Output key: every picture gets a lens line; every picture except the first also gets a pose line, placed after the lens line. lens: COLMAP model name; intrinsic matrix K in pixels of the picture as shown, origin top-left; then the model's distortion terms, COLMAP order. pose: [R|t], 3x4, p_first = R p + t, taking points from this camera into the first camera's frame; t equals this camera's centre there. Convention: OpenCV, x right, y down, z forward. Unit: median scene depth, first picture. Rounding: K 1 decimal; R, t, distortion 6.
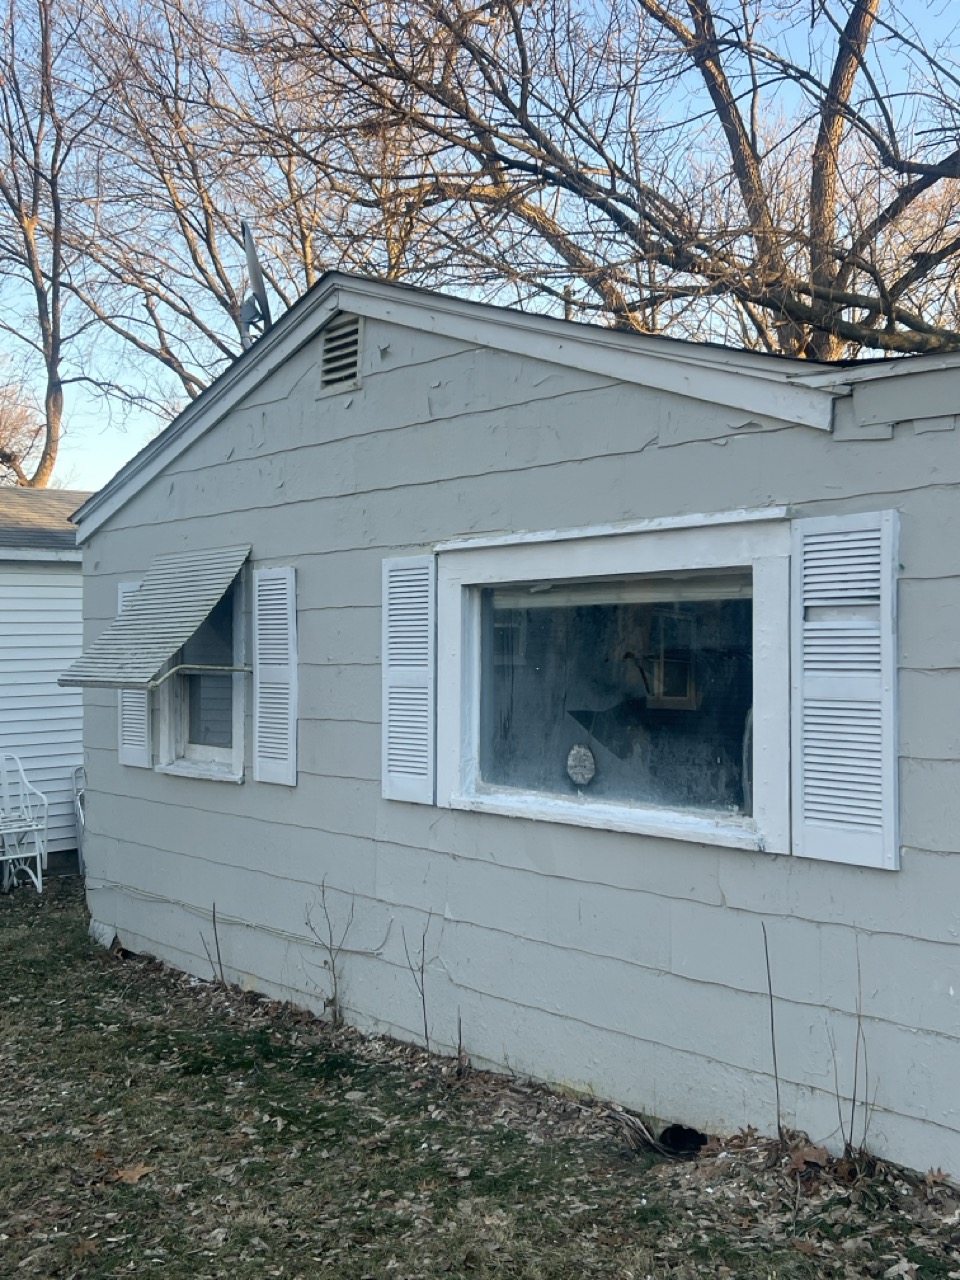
lens RADIAL K [[1283.0, 0, 480.0], [0, 1283.0, 640.0], [0, 0, 1]] dist [0.098855, -0.181928]
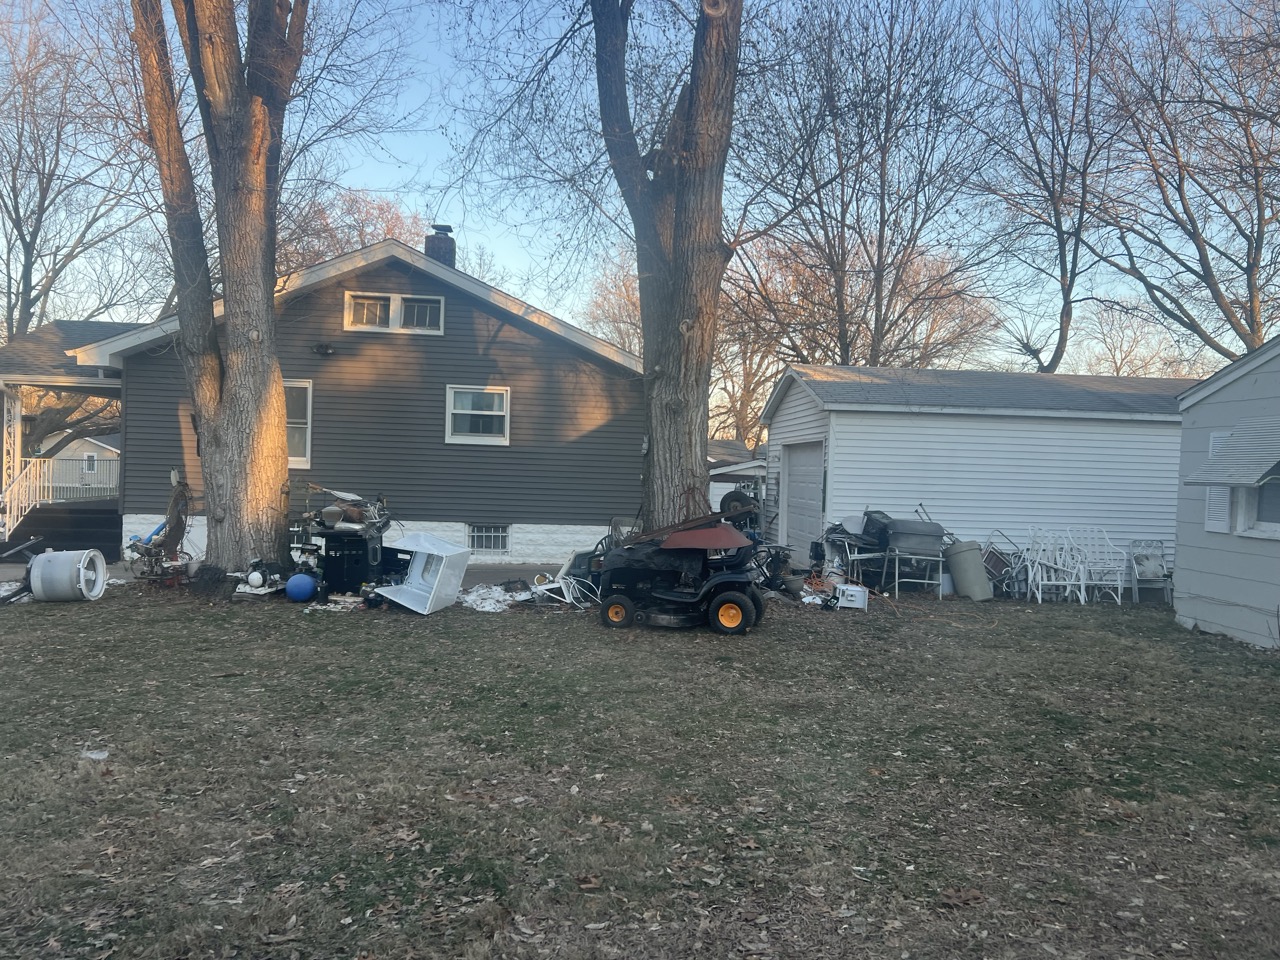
lens RADIAL K [[965.8, 0, 640.0], [0, 965.8, 480.0], [0, 0, 1]] dist [0.007023, 0.005183]
pose [[0.793617, 0.049590, -0.606393, -0.028050], [-0.047354, 0.998684, 0.019696, 0.011486], [0.606572, 0.013084, 0.794921, -0.201153]]
